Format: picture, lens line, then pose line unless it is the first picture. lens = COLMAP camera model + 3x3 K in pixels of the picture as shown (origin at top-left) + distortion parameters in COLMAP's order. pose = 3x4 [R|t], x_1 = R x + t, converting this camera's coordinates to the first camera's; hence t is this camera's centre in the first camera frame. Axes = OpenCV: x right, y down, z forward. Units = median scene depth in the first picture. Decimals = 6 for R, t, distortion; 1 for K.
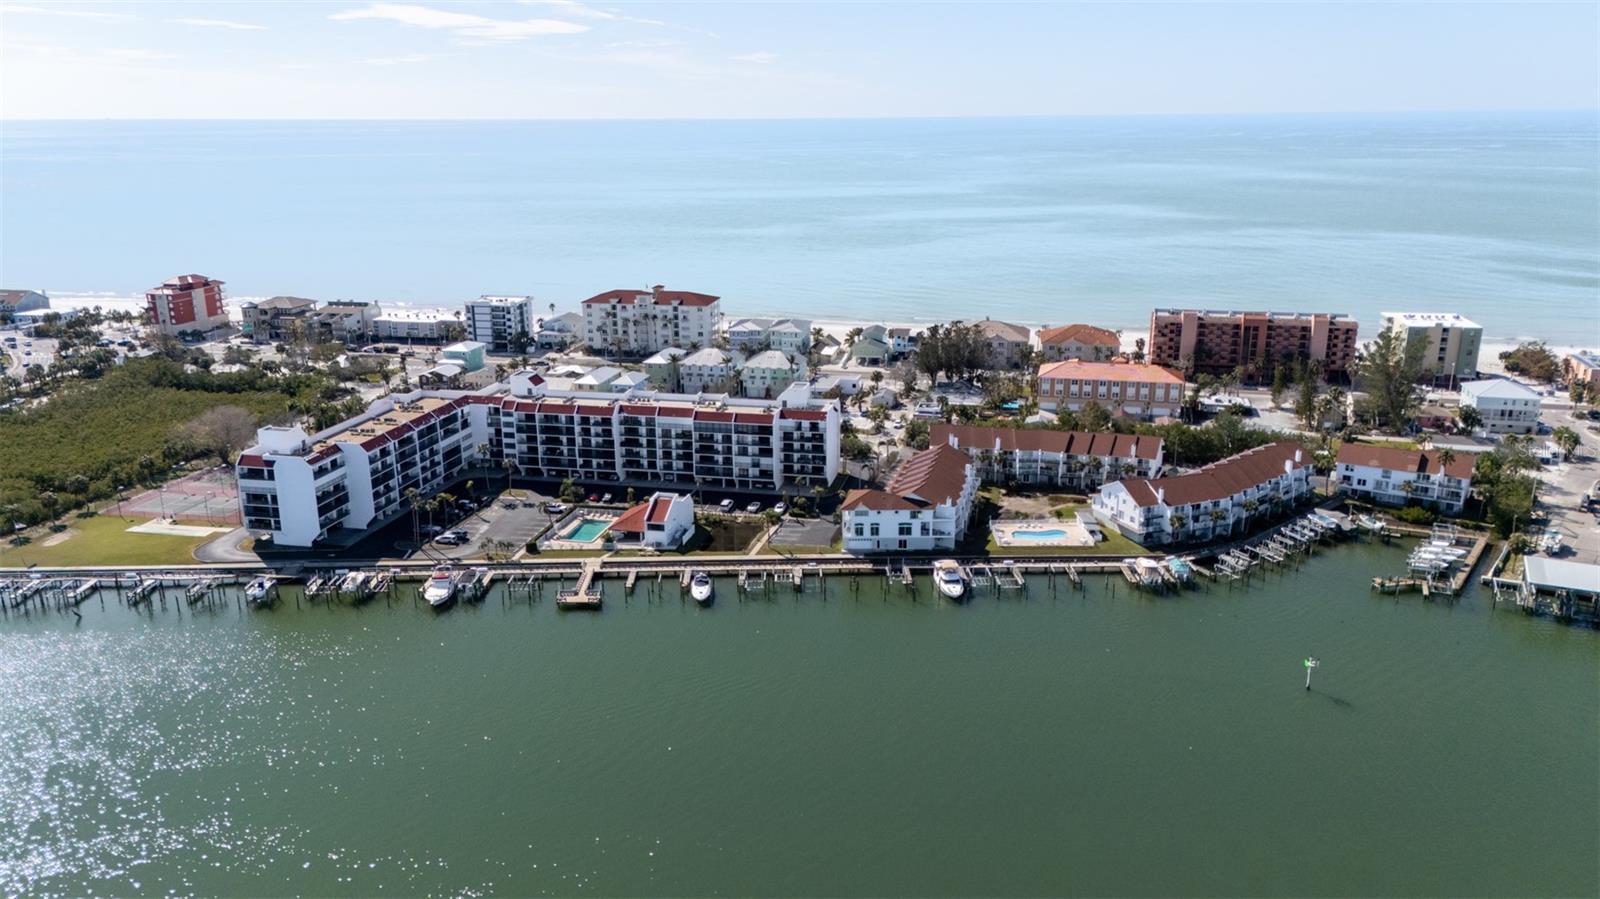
lens RADIAL K [[1132.7, 0, 800.0], [0, 1132.7, 449.5], [0, 0, 1]] dist [0.065318, -0.071872]
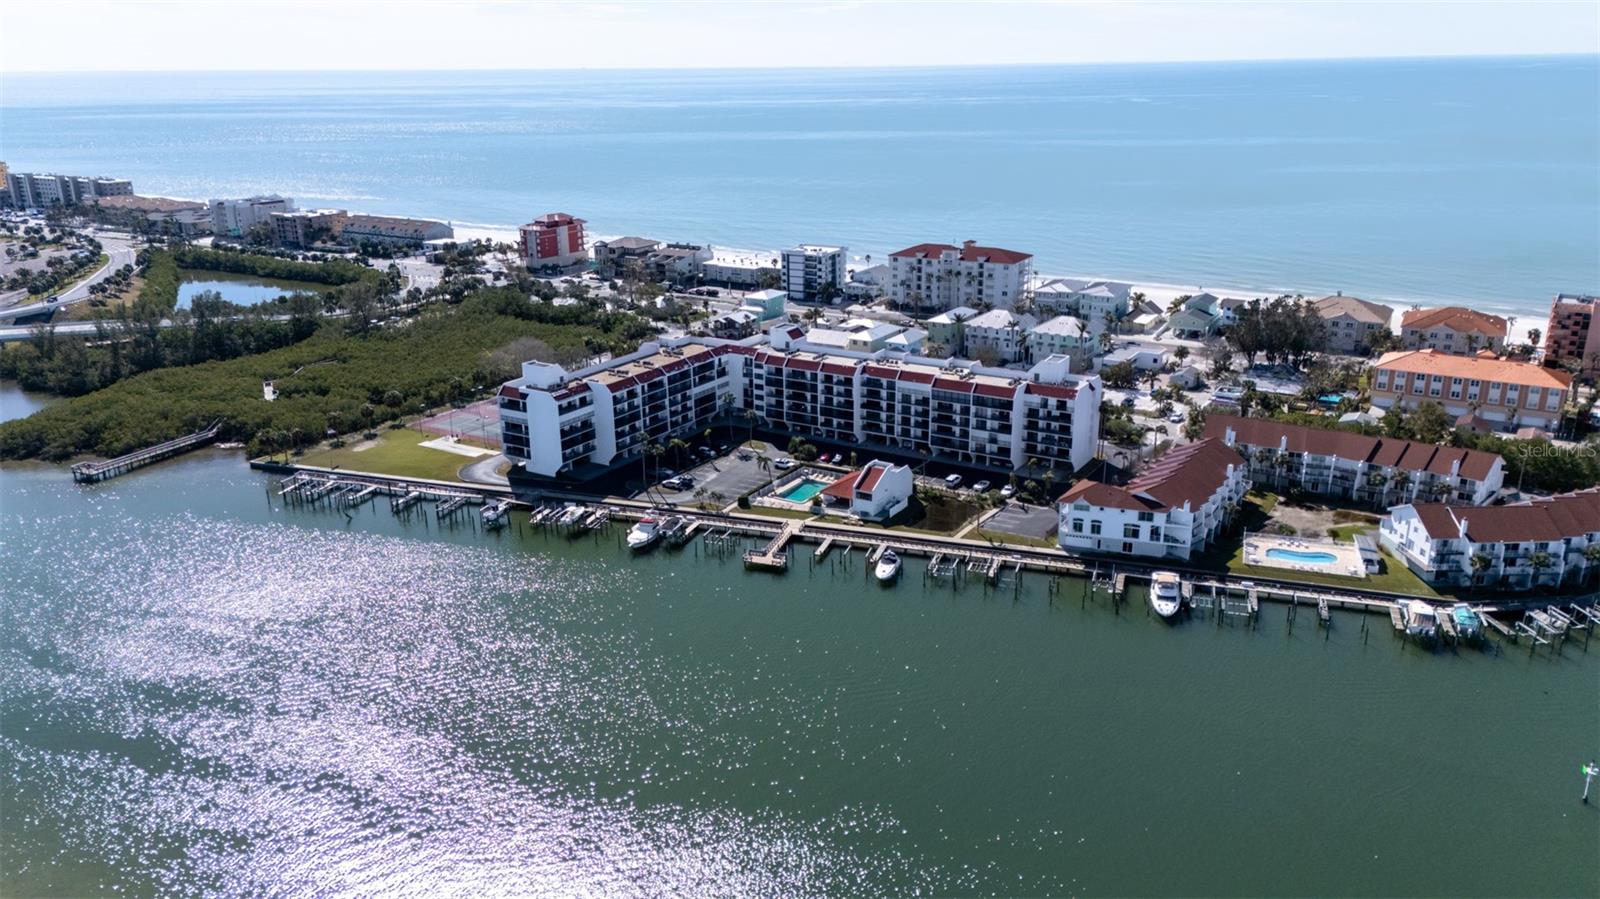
lens RADIAL K [[1132.7, 0, 800.0], [0, 1132.7, 449.5], [0, 0, 1]] dist [0.065318, -0.071872]
pose [[0.944096, 0.101023, -0.313810, 0.104223], [-0.087271, 0.994518, 0.057605, -0.019077], [0.317909, -0.026998, 0.947737, 0.058134]]
